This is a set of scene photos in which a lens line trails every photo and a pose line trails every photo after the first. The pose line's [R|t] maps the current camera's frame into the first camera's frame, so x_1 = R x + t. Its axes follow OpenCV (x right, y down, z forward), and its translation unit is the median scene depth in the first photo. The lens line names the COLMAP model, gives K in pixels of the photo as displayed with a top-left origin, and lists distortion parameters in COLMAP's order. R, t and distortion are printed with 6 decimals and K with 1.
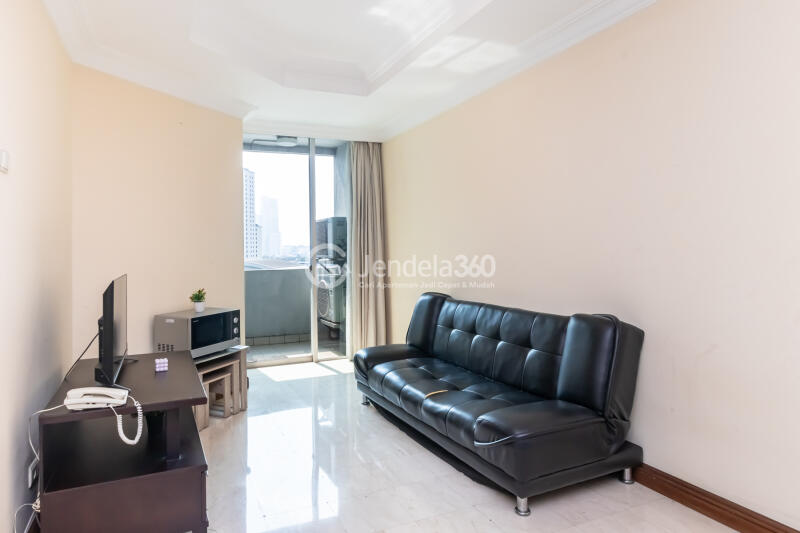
lens RADIAL K [[472.0, 0, 395.8], [0, 472.0, 233.4], [0, 0, 1]] dist [-0.065274, 0.000291]
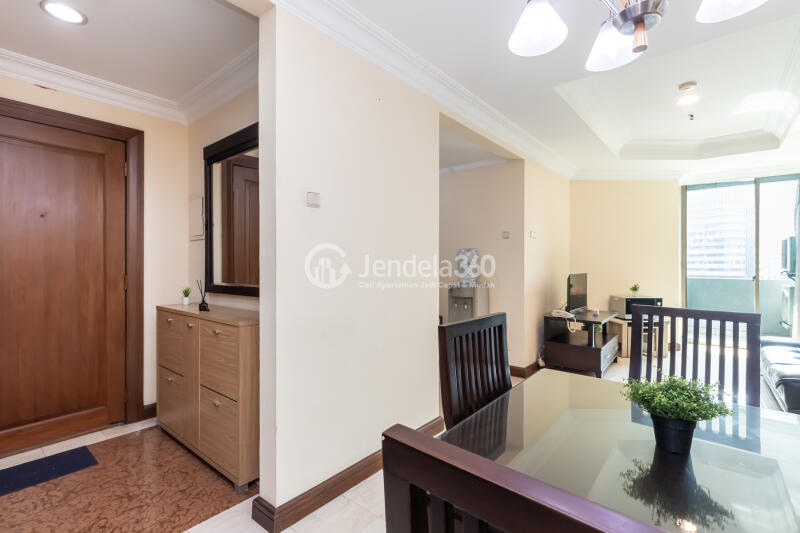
lens RADIAL K [[377.3, 0, 399.5], [0, 377.3, 264.5], [0, 0, 1]] dist [0.001695, 0.000407]
pose [[0.423570, 0.024895, -0.905521, 0.586994], [0.018679, 0.999170, 0.036207, -0.034177], [0.905671, -0.032250, 0.422754, -0.523198]]
